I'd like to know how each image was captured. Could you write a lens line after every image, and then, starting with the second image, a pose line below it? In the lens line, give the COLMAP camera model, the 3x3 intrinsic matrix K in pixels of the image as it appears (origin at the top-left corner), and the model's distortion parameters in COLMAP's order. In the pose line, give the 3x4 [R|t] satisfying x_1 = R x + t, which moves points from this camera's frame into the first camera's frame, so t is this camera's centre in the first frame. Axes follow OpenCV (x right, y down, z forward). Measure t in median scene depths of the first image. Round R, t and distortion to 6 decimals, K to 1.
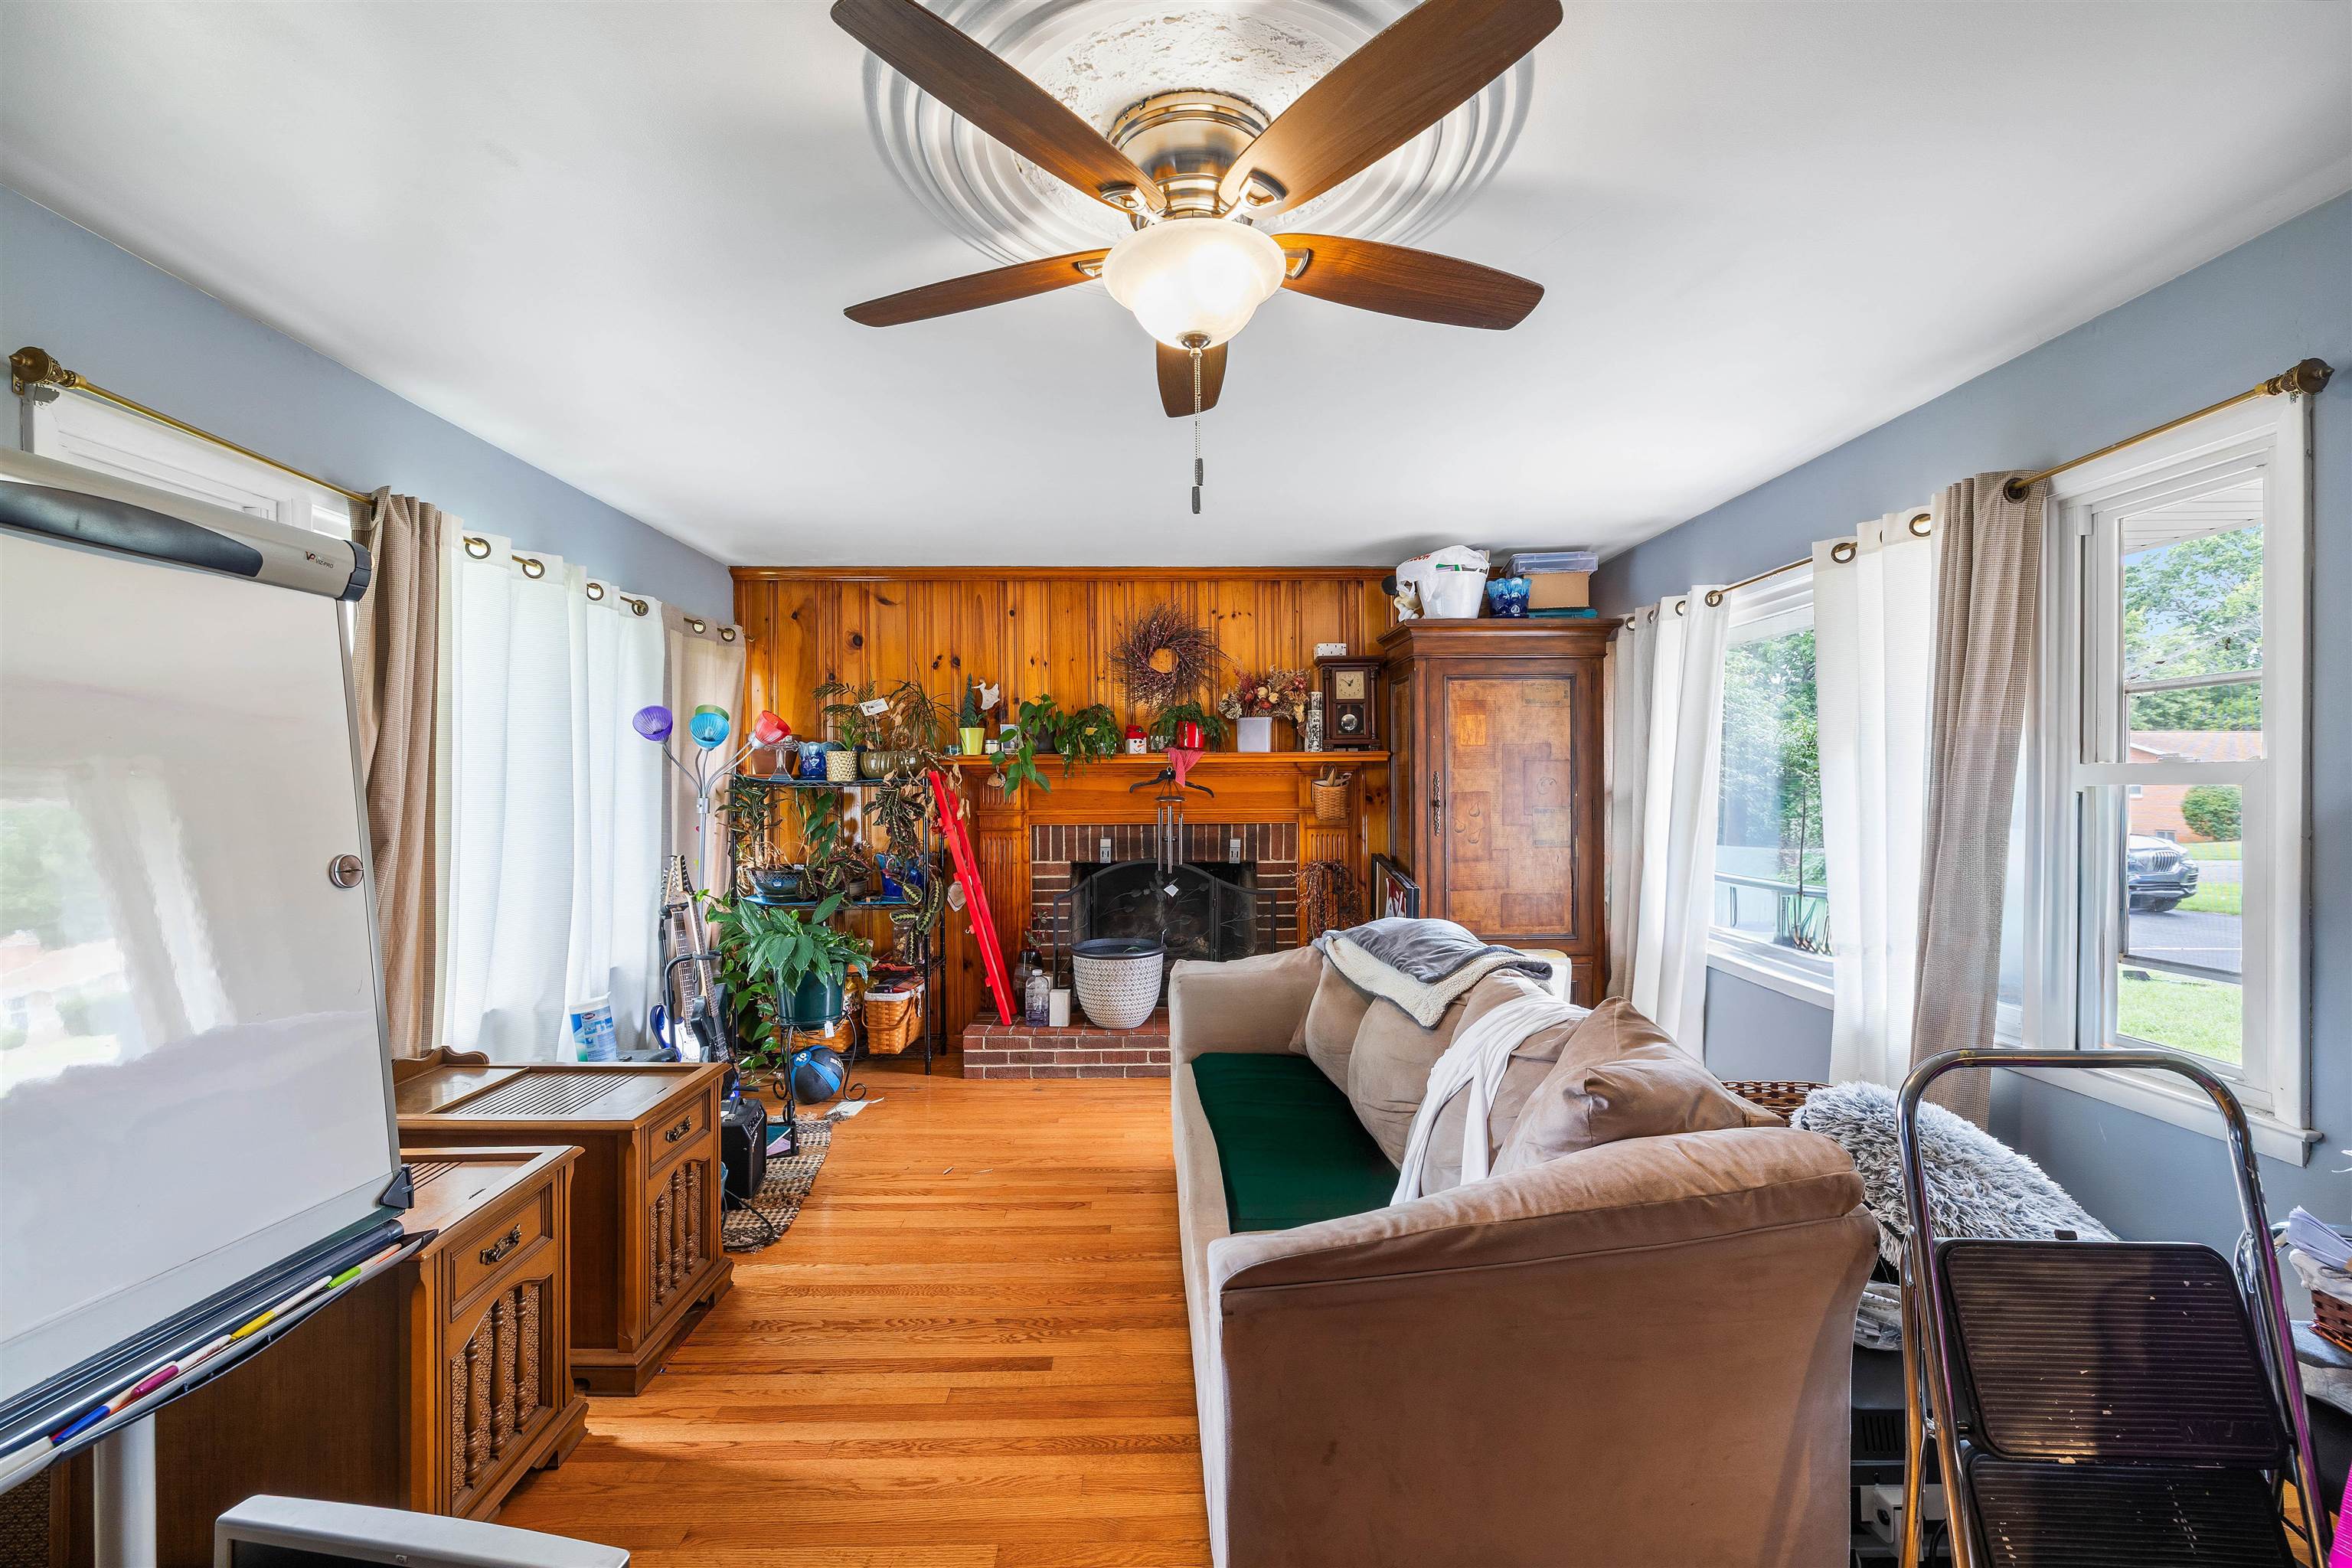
lens RADIAL K [[995.1, 0, 1176.0], [0, 995.1, 784.0], [0, 0, 1]] dist [-0.003778, -0.000301]
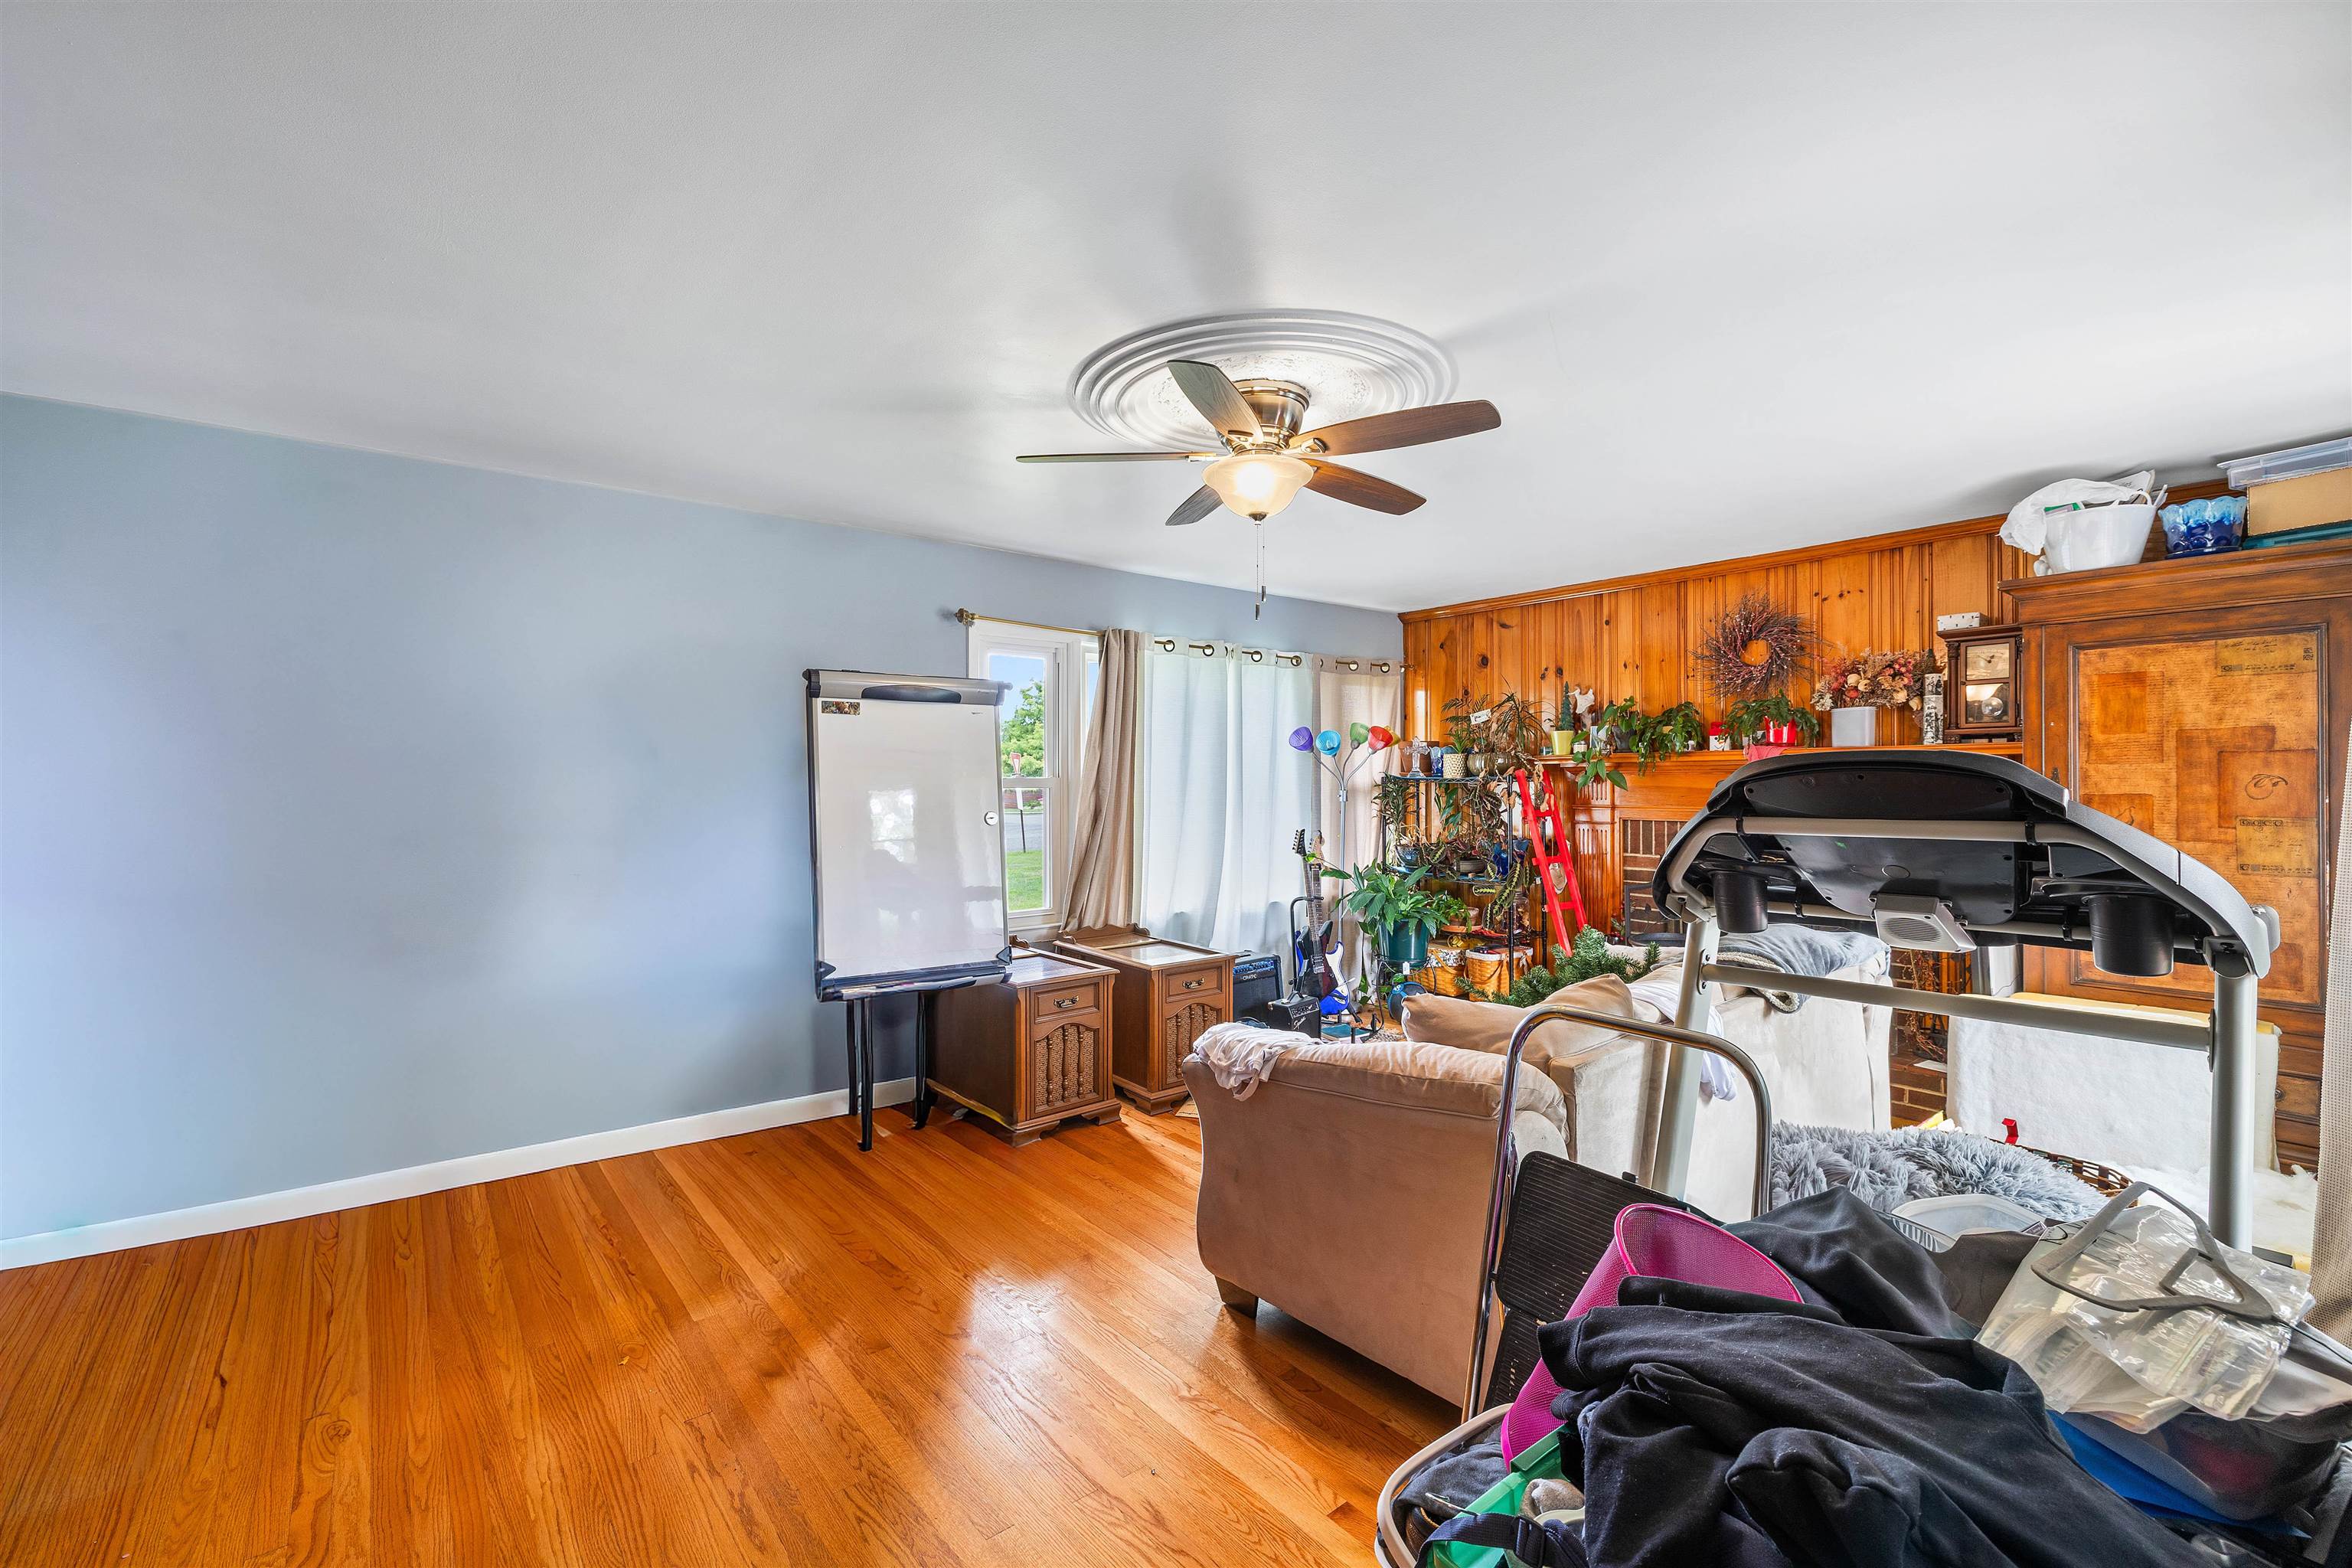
lens RADIAL K [[1026.3, 0, 1176.0], [0, 1026.3, 784.0], [0, 0, 1]] dist [-0.000405, -0.000140]
pose [[0.598853, 0.007087, -0.800828, 0.477634], [-0.000422, 0.999963, 0.008534, -0.005948], [0.800859, -0.004773, 0.598834, -0.046080]]
